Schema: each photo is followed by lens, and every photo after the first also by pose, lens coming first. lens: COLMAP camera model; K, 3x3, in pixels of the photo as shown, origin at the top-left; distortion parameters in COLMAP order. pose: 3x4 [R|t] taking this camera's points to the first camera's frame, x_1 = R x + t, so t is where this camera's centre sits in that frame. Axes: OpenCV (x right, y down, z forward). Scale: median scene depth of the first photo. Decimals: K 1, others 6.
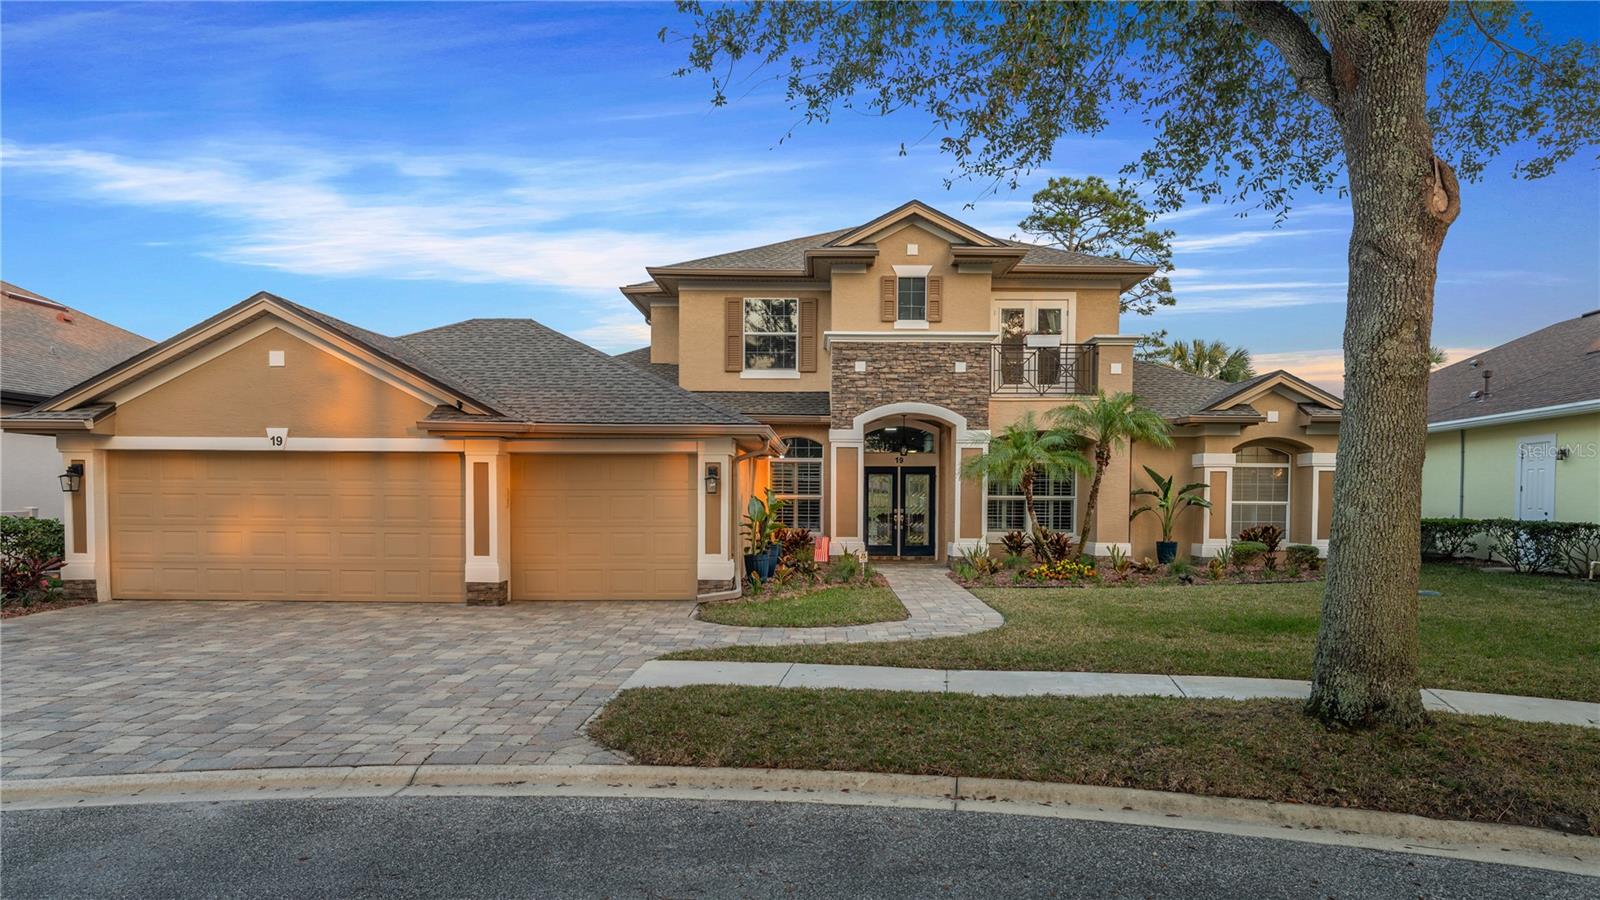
lens RADIAL K [[929.6, 0, 800.4], [0, 929.6, 519.9], [0, 0, 1]] dist [0.000723, 0.000584]
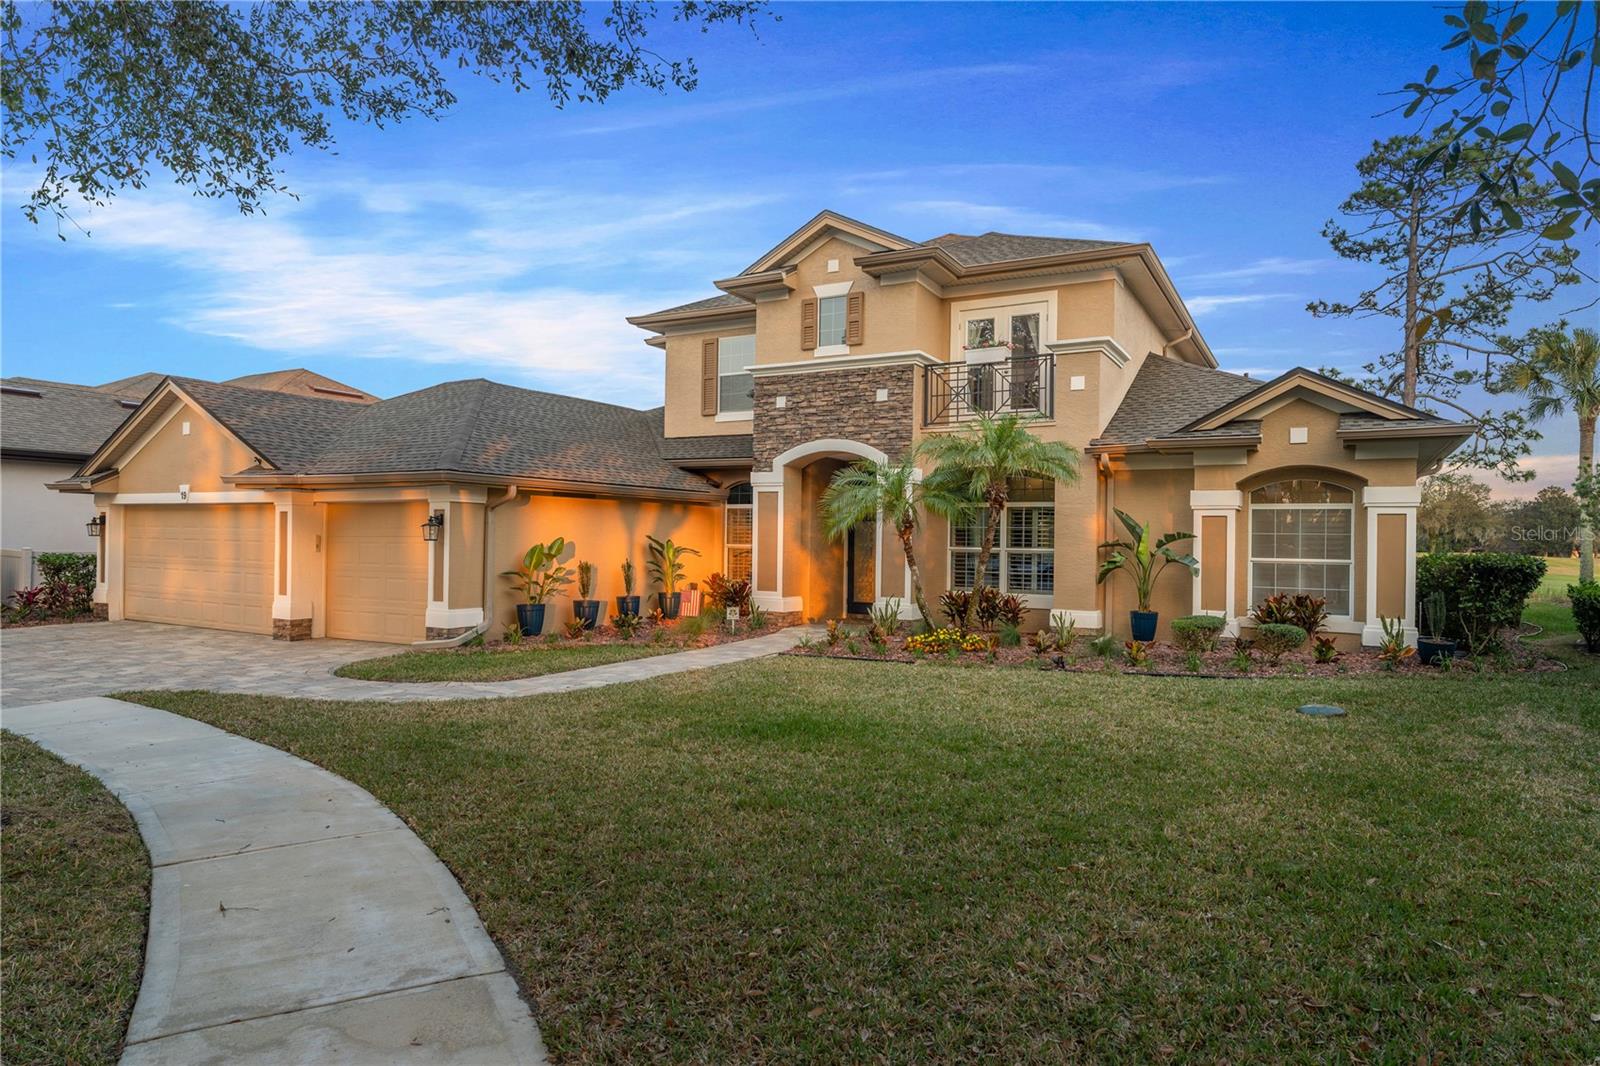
lens RADIAL K [[932.8, 0, 803.4], [0, 932.8, 529.8], [0, 0, 1]] dist [0.001421, -0.002142]
pose [[0.874293, 0.001358, -0.485396, 0.522991], [-0.021511, 0.999122, -0.035950, -0.009375], [0.484921, 0.041872, 0.873555, 0.226838]]
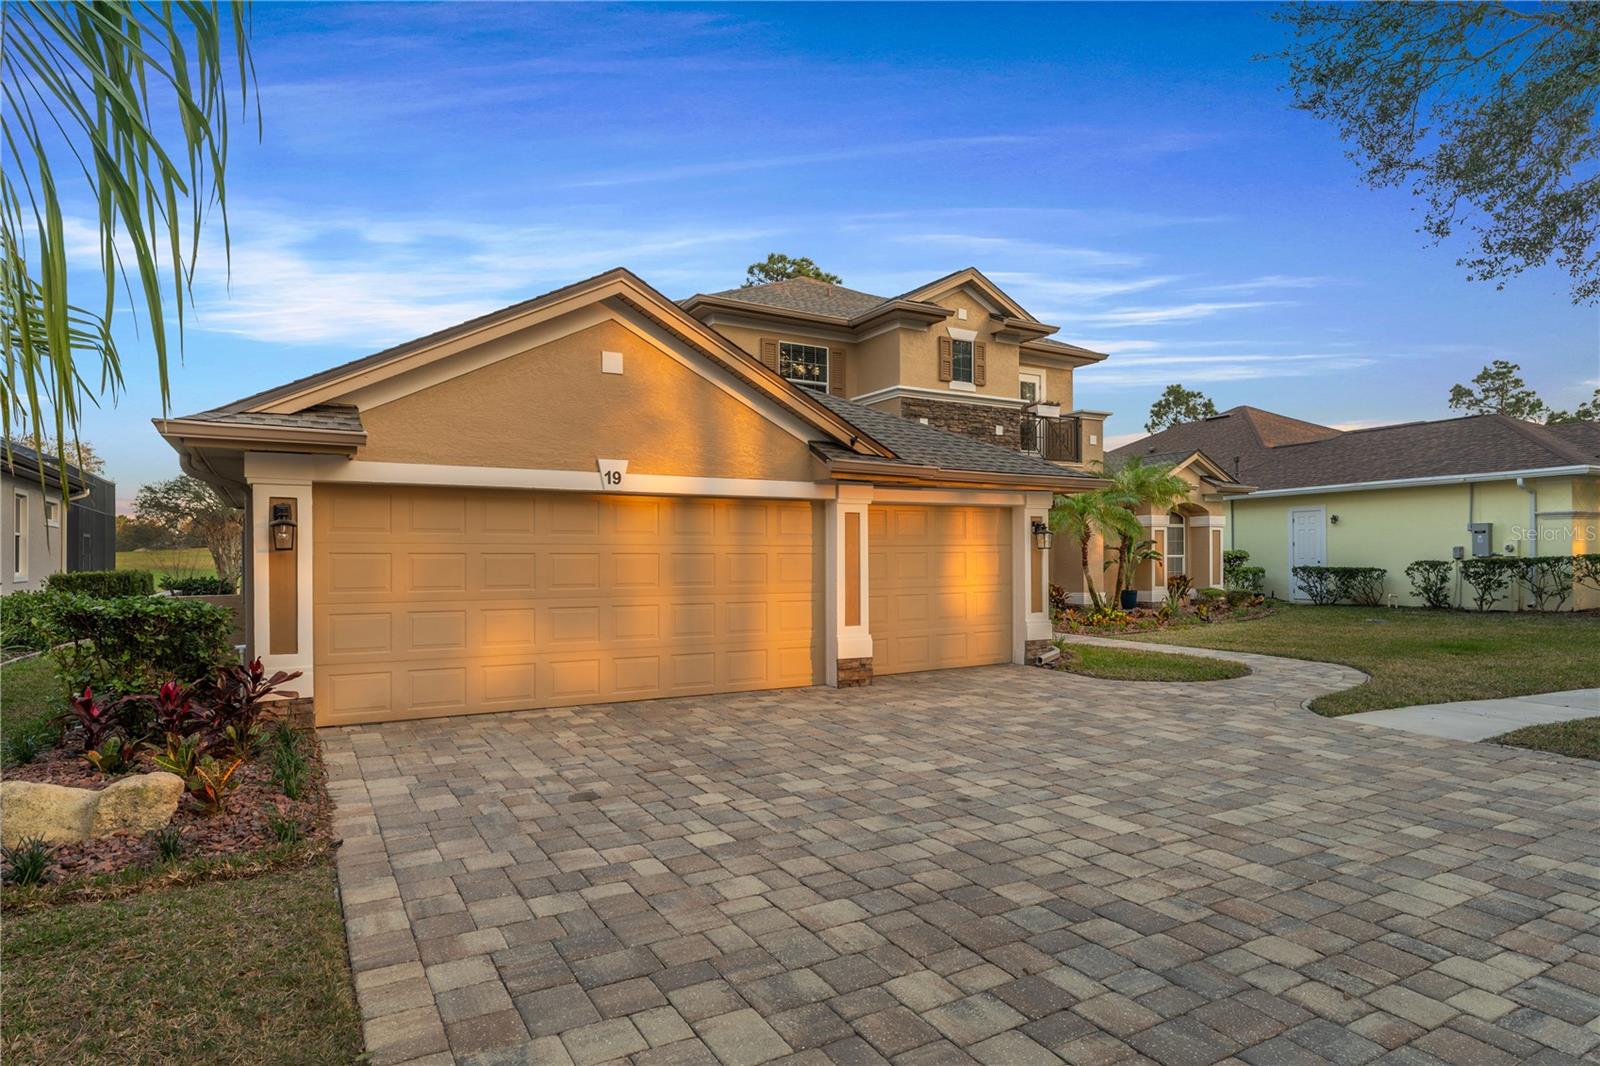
lens RADIAL K [[924.9, 0, 801.5], [0, 924.9, 542.8], [0, 0, 1]] dist [-0.003294, 0.000027]
pose [[0.853069, -0.000774, 0.521798, -0.567824], [0.021978, 0.999165, -0.034449, -0.005317], [-0.521336, 0.040855, 0.852373, 0.227007]]
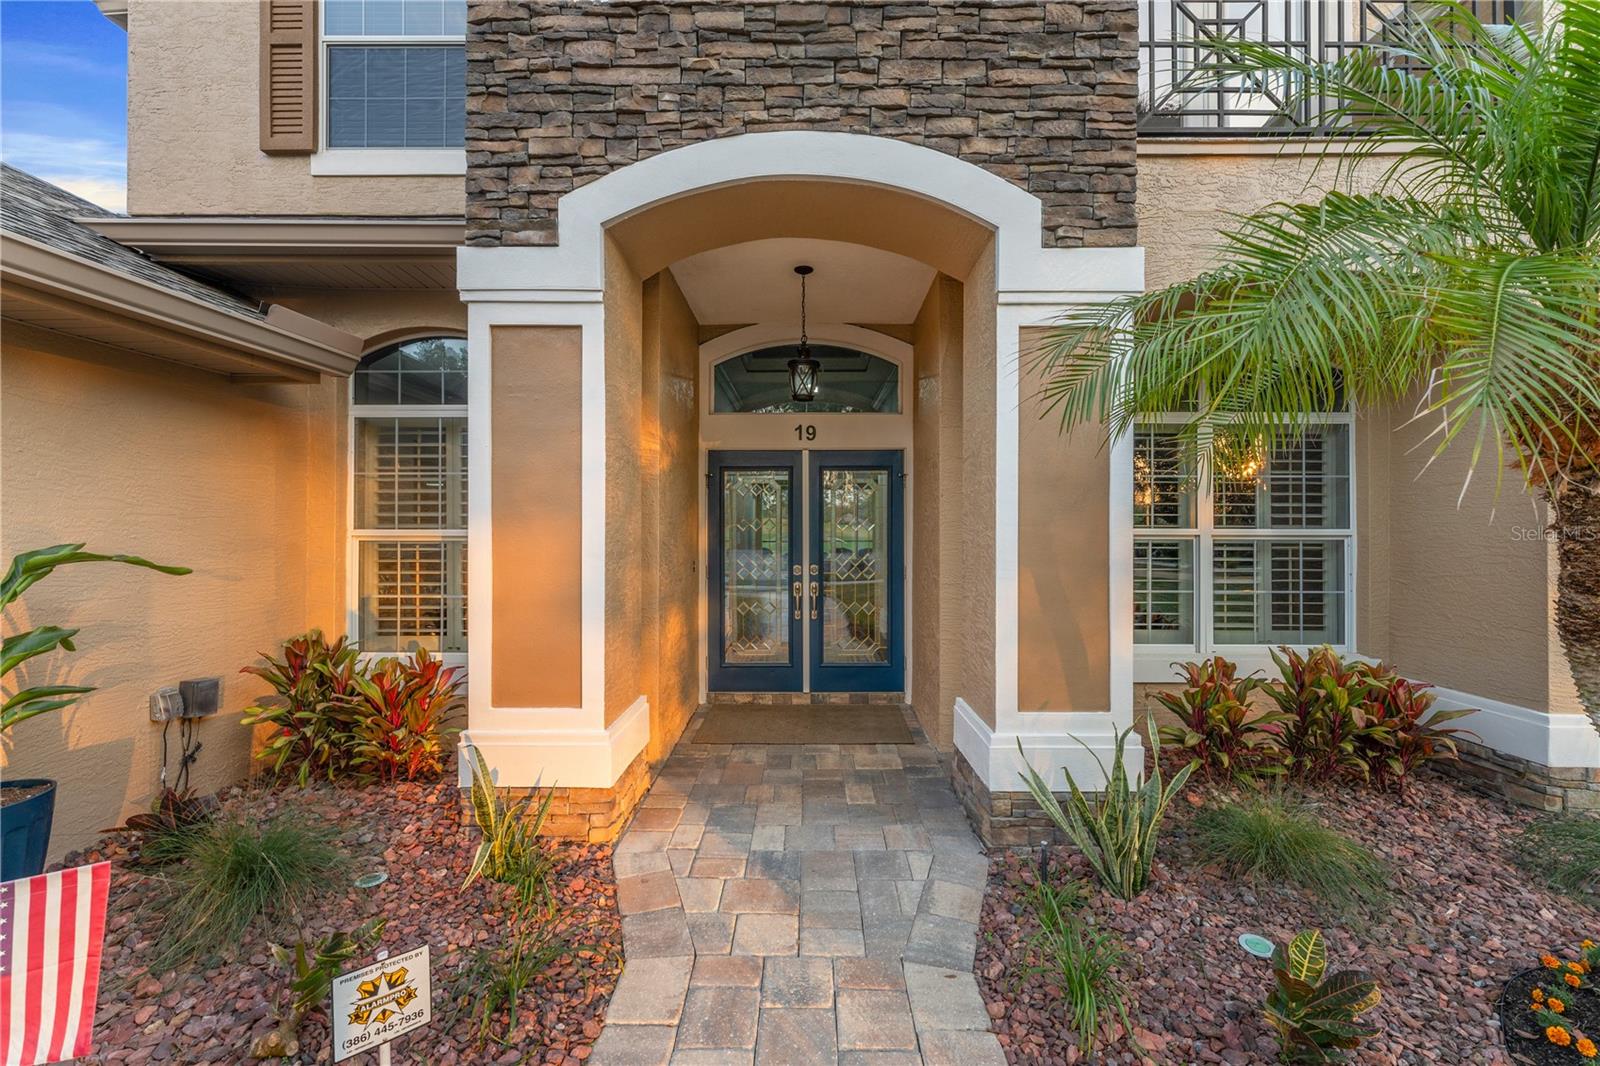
lens RADIAL K [[647.5, 0, 805.2], [0, 647.5, 530.8], [0, 0, 1]] dist [0.003906, 0.000012]
pose [[0.999996, -0.001023, 0.002470, 0.119007], [0.001083, 0.999705, -0.024259, -0.021519], [-0.002445, 0.024261, 0.999703, 0.839368]]
